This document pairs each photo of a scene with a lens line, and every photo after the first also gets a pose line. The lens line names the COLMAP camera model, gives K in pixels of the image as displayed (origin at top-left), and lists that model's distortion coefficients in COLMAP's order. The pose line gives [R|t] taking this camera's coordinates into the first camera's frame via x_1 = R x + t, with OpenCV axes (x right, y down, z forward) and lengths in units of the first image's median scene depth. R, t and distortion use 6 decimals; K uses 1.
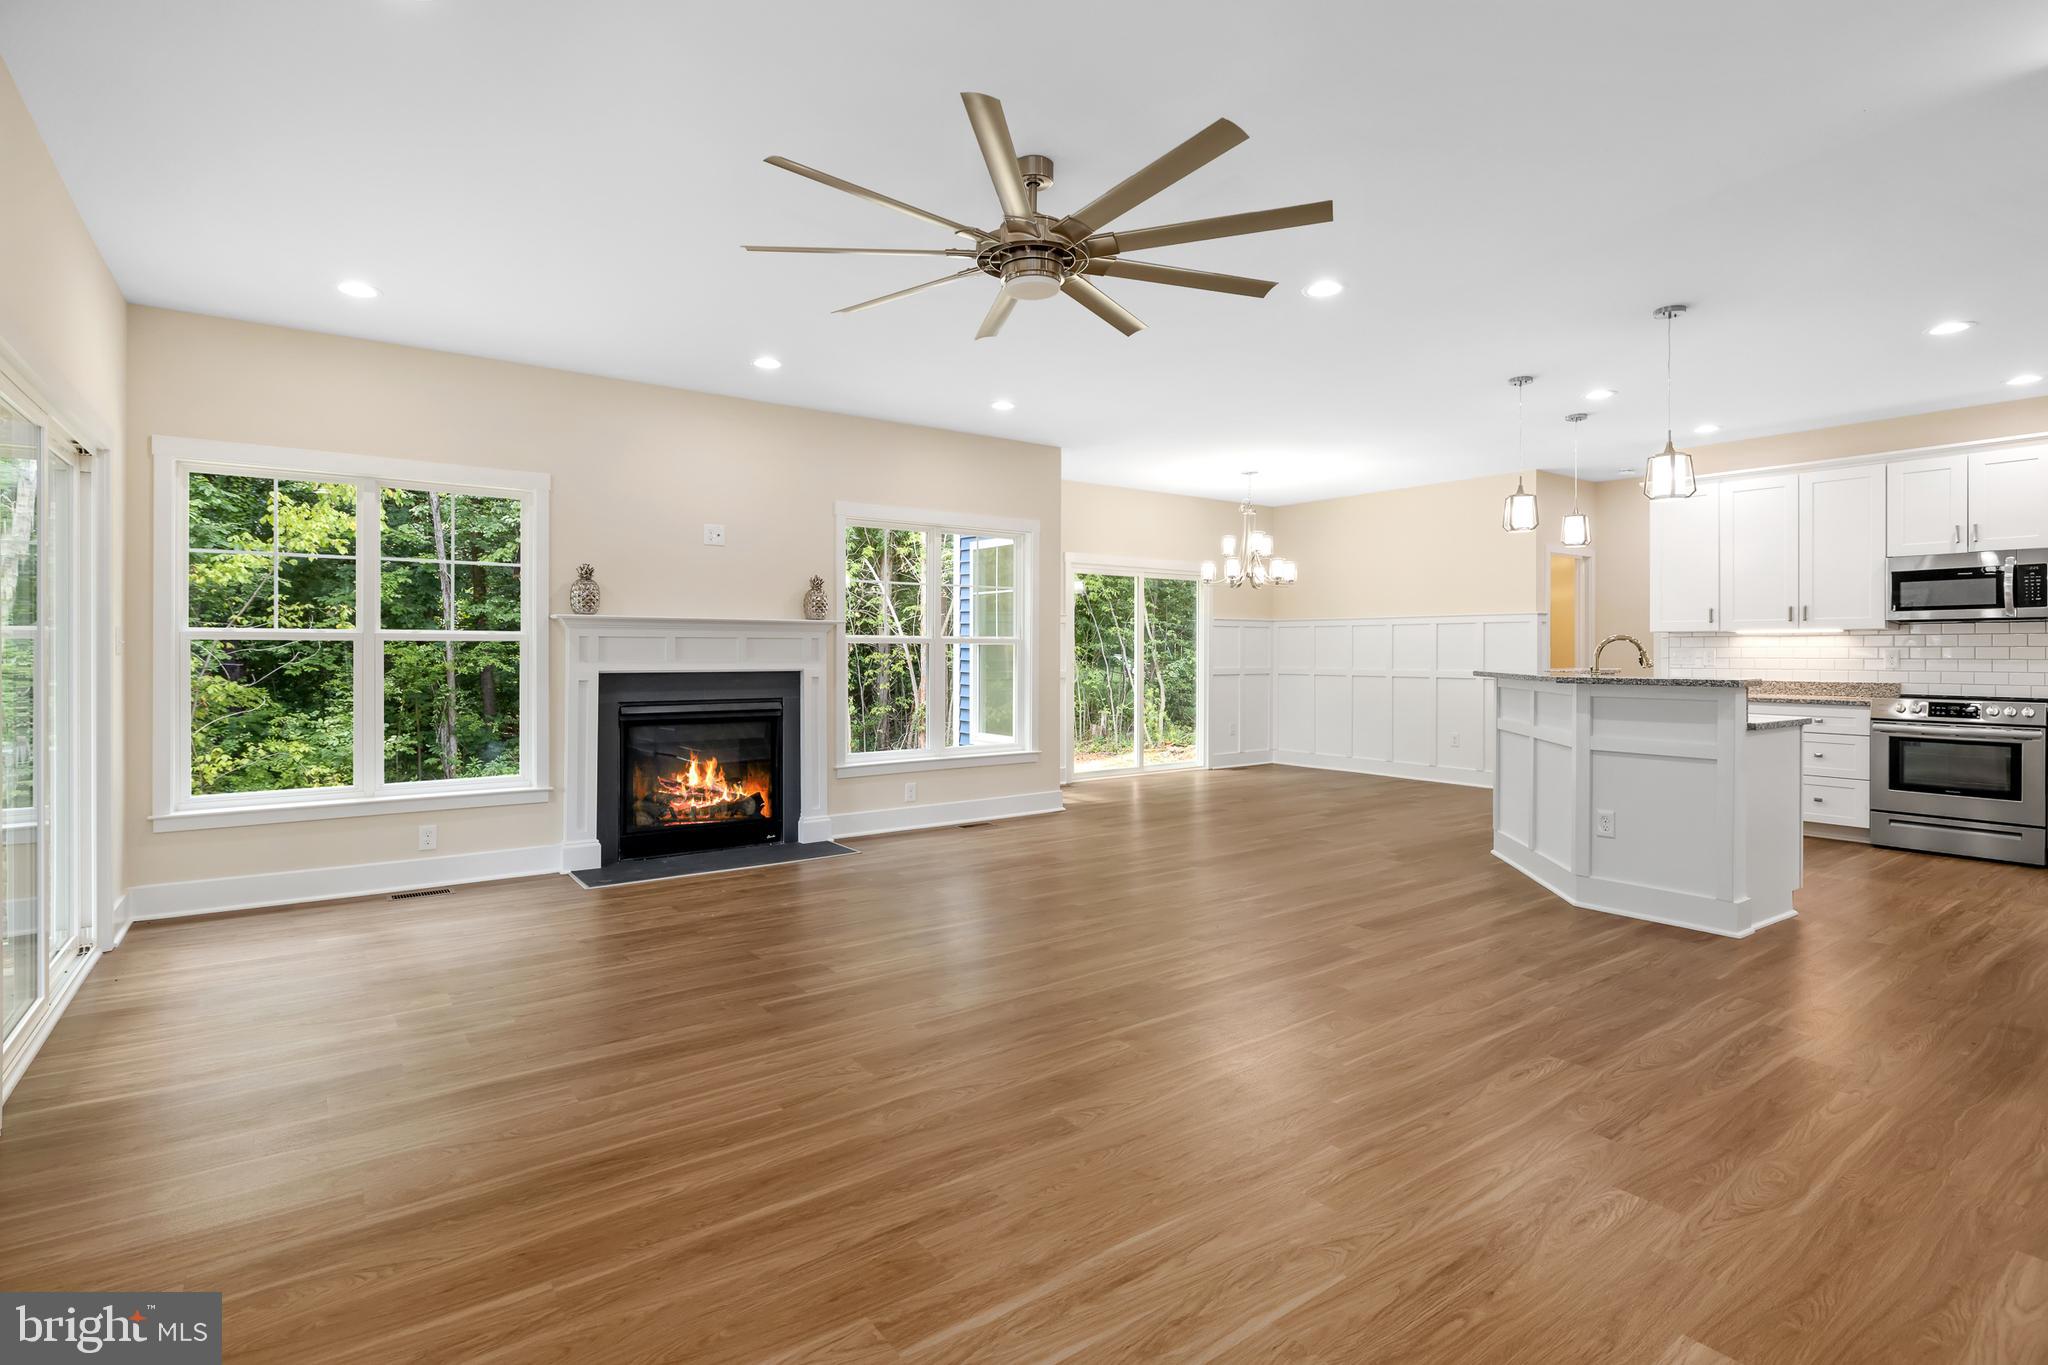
lens RADIAL K [[986.6, 0, 1020.0], [0, 986.6, 651.2], [0, 0, 1]] dist [-0.002493, -0.000084]
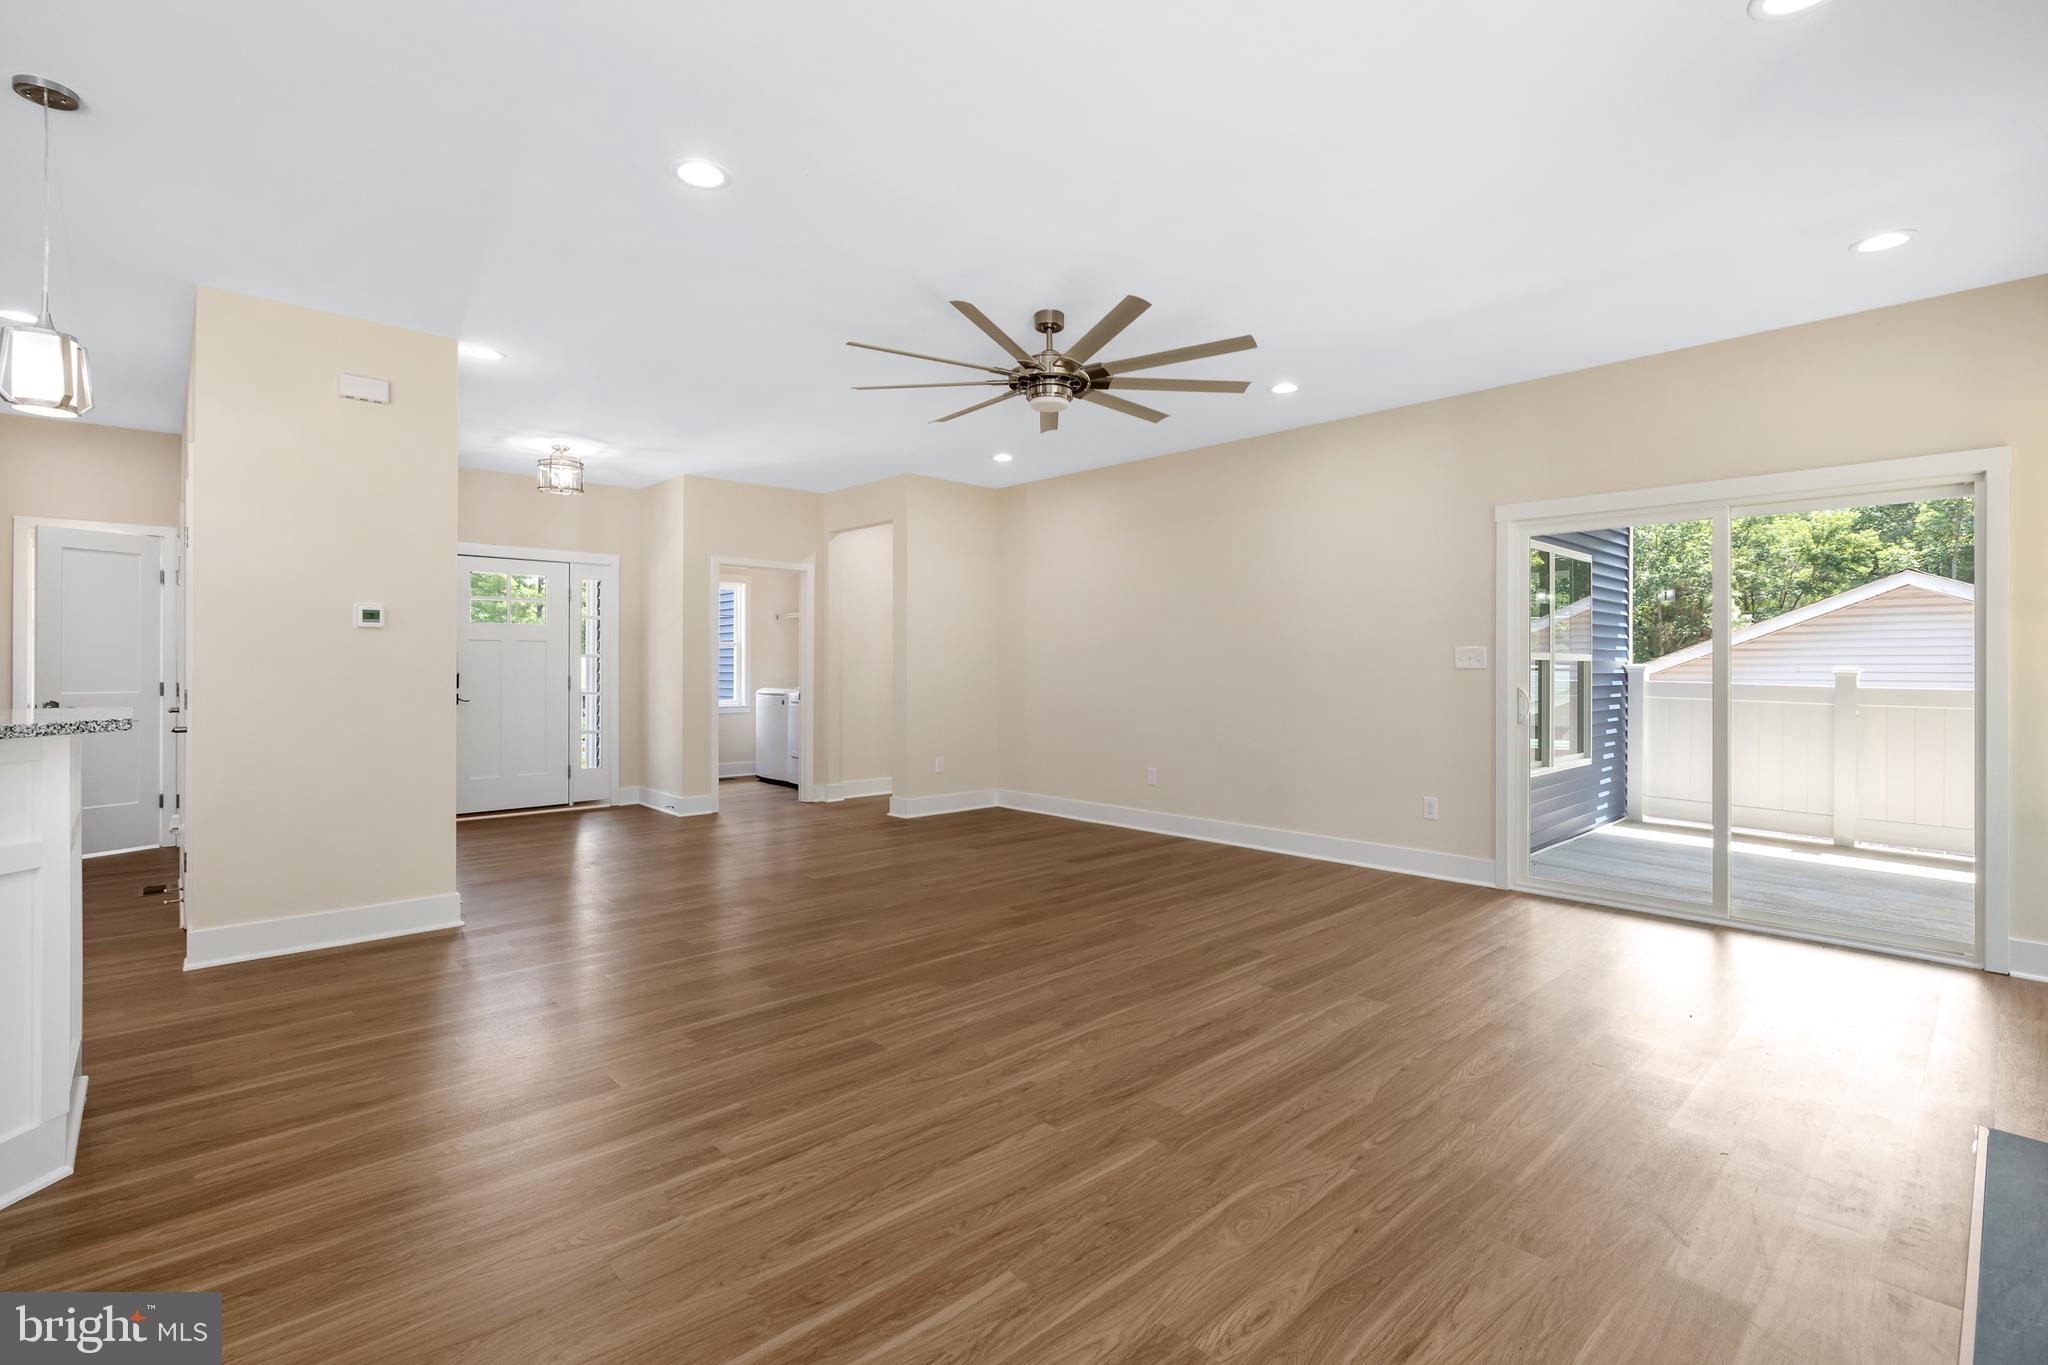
lens RADIAL K [[926.9, 0, 1024.3], [0, 926.9, 669.0], [0, 0, 1]] dist [-0.000954, -0.000068]
pose [[-0.992826, -0.003950, -0.119499, 0.107674], [-0.004471, 0.999982, 0.004094, -0.002900], [0.119481, 0.004599, -0.992826, 1.218542]]
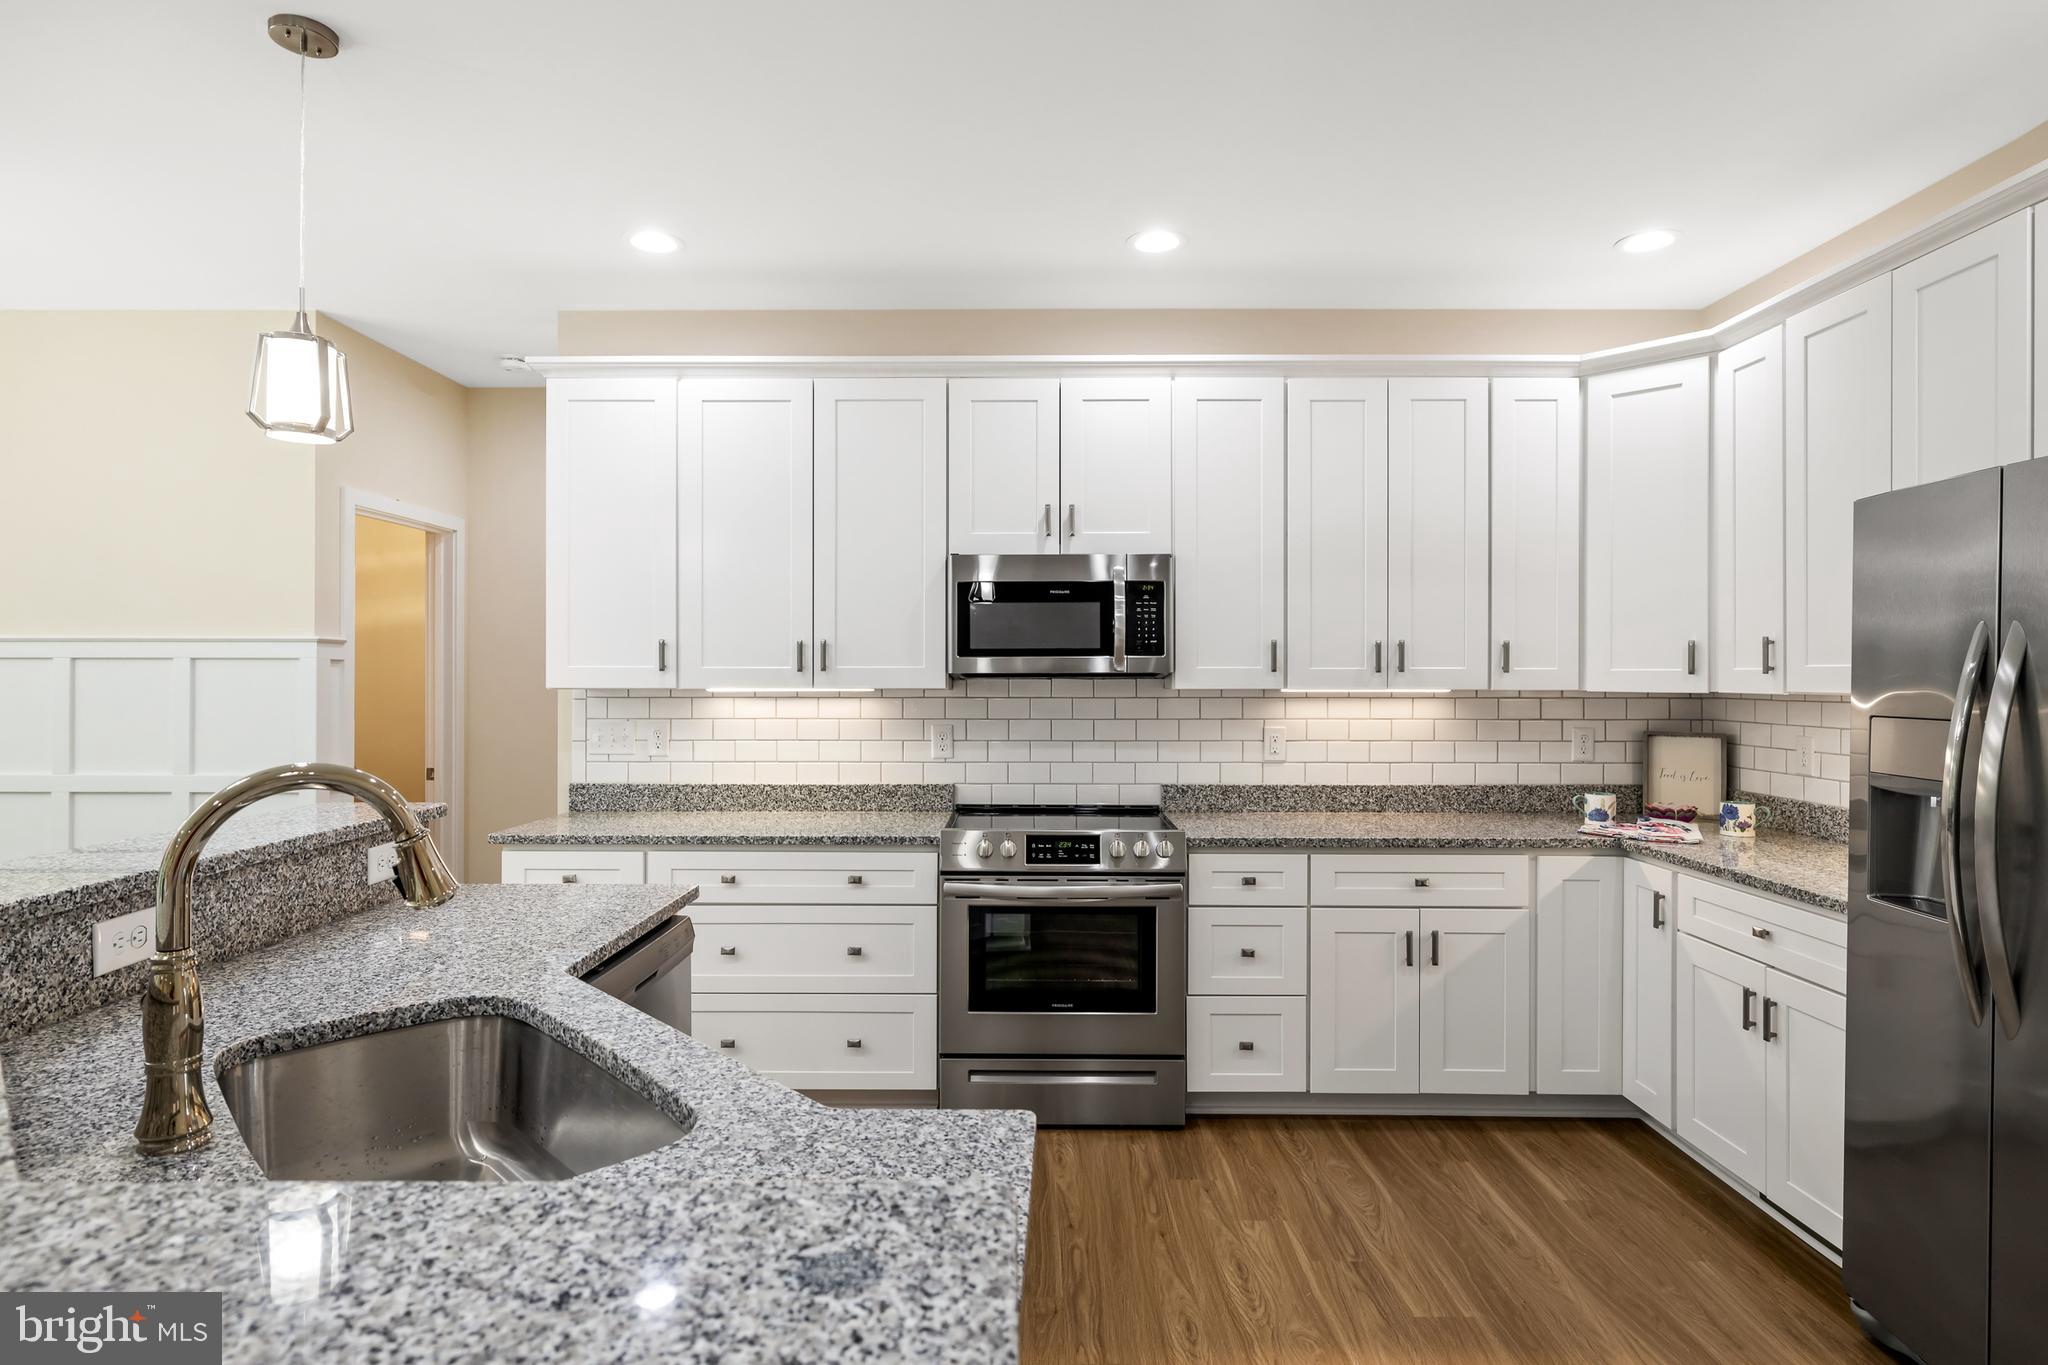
lens RADIAL K [[1093.2, 0, 1024.0], [0, 1093.2, 682.5], [0, 0, 1]] dist [-0.000475, 0.000153]
pose [[0.594890, -0.003418, 0.803800, 0.460591], [-0.000215, 0.999990, 0.004412, -0.031071], [-0.803807, -0.002798, 0.594883, 0.659367]]
